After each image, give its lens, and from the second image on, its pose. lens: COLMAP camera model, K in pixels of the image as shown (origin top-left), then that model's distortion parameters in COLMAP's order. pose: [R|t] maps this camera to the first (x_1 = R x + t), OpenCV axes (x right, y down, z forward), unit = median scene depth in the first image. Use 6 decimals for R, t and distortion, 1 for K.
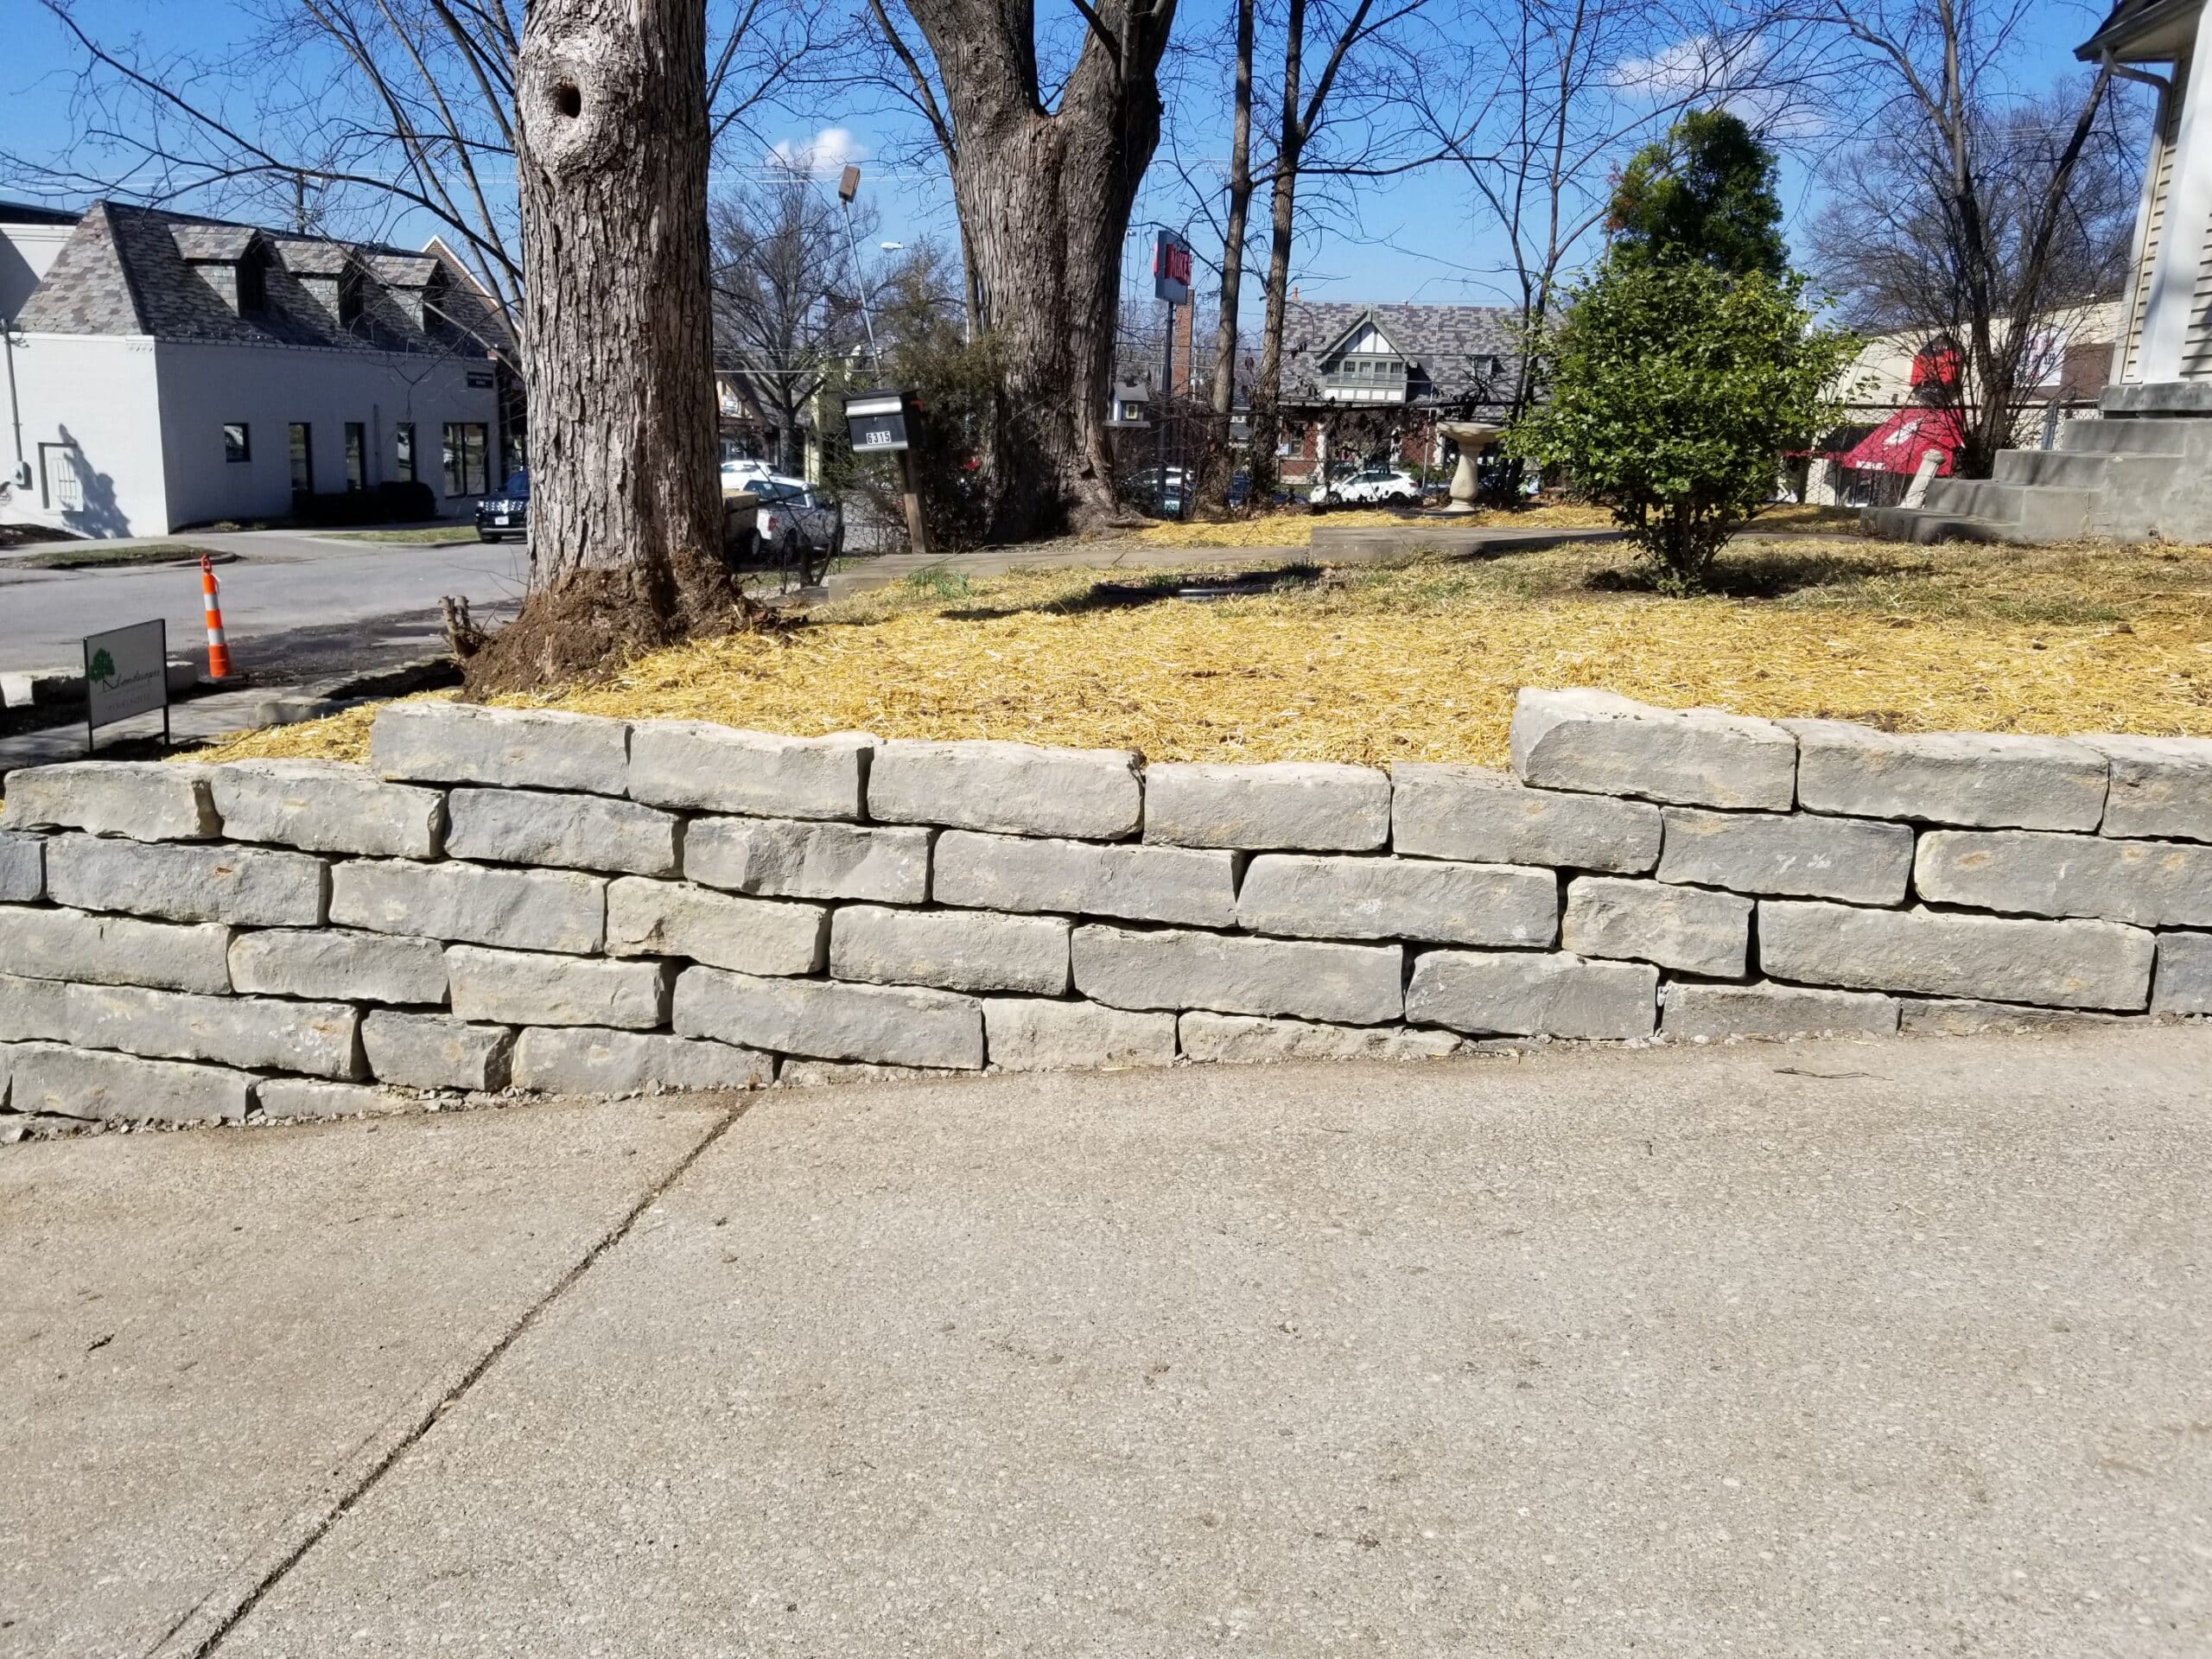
lens RADIAL K [[1694.4, 0, 1106.0], [0, 1694.4, 829.5], [0, 0, 1]] dist [0.035919, -0.041474]
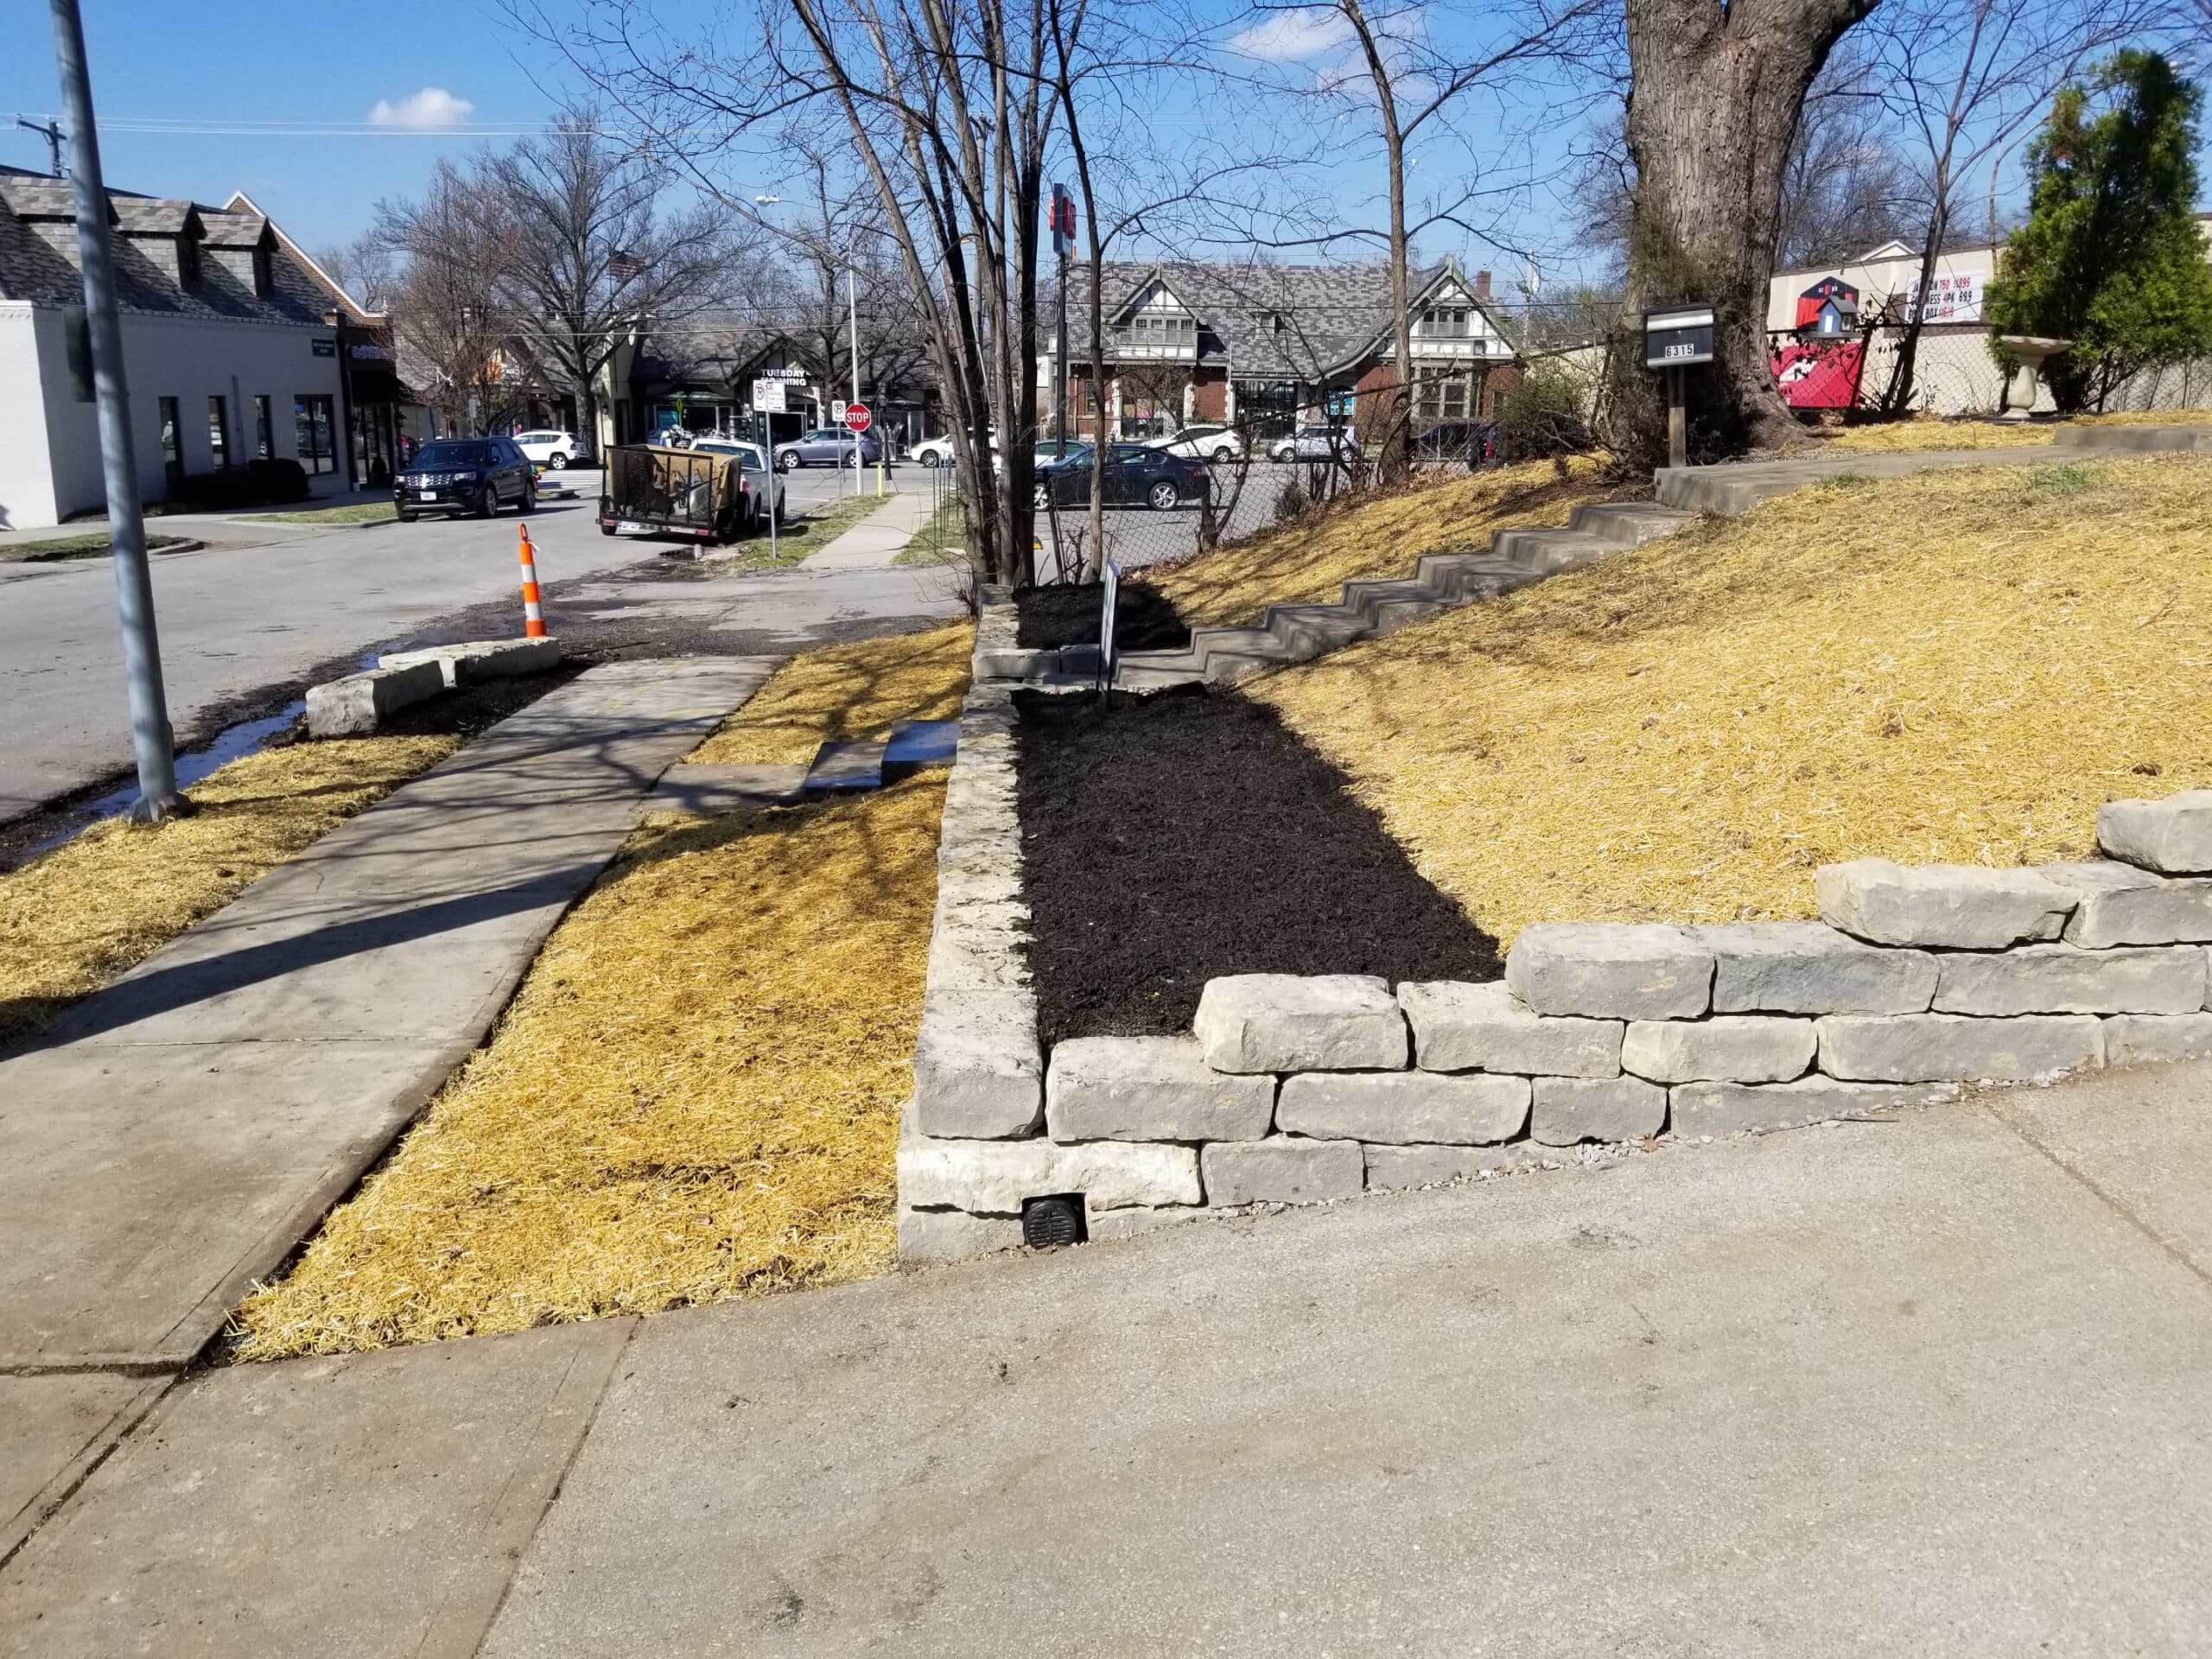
lens RADIAL K [[1694.4, 0, 1106.0], [0, 1694.4, 829.5], [0, 0, 1]] dist [0.035919, -0.041474]
pose [[0.980368, -0.070174, 0.184268, -0.172224], [0.066756, 0.997464, 0.024699, 0.001911], [-0.185533, -0.011913, 0.982566, 0.014055]]
